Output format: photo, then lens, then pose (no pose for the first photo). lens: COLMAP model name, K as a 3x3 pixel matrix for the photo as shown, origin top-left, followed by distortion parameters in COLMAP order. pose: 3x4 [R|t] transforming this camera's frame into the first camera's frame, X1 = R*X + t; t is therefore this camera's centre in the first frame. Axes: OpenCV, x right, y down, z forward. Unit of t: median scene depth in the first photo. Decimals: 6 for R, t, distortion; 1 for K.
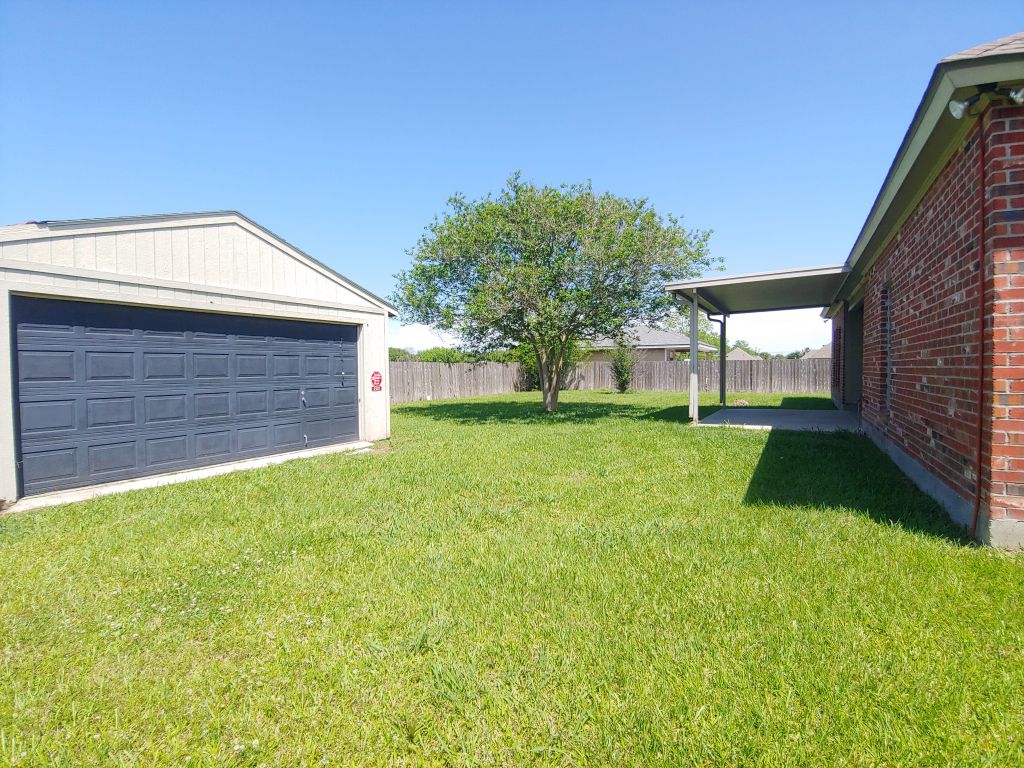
lens RADIAL K [[518.8, 0, 512.1], [0, 518.8, 384.0], [0, 0, 1]] dist [-0.018281, 0.001379]
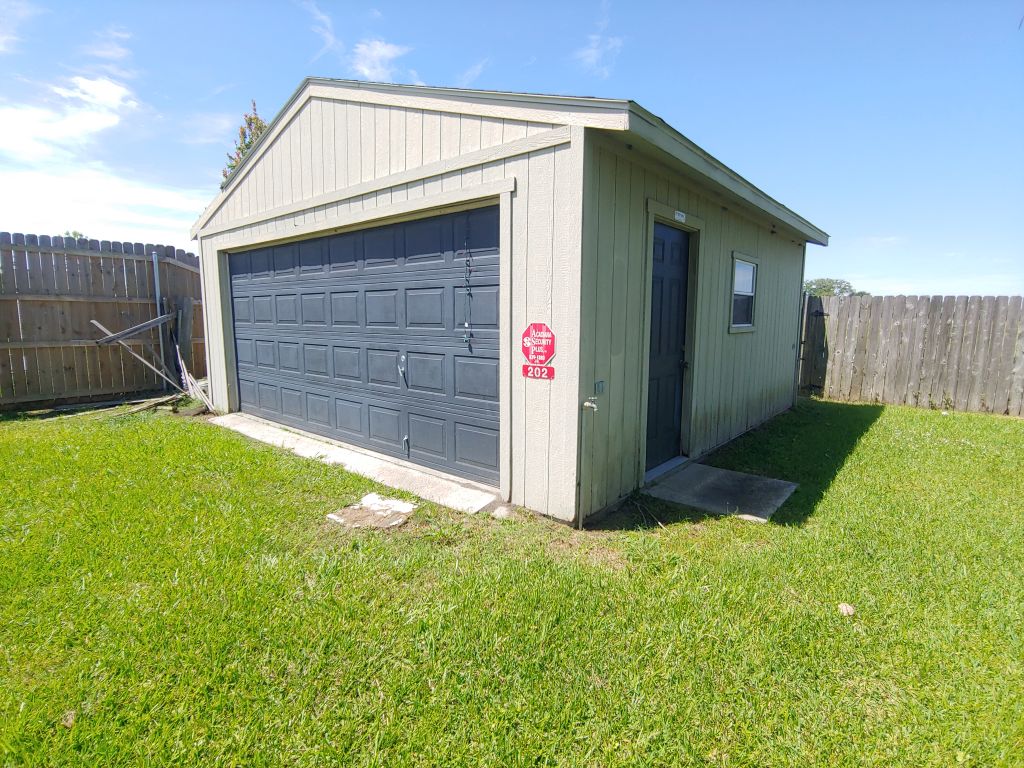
lens RADIAL K [[518.8, 0, 516.1], [0, 518.8, 388.0], [0, 0, 1]] dist [-0.018281, 0.001379]
pose [[-0.198860, 0.134124, -0.970807, 0.094791], [-0.040352, 0.988630, 0.144852, -0.033101], [0.979197, 0.067979, -0.191187, 1.128350]]
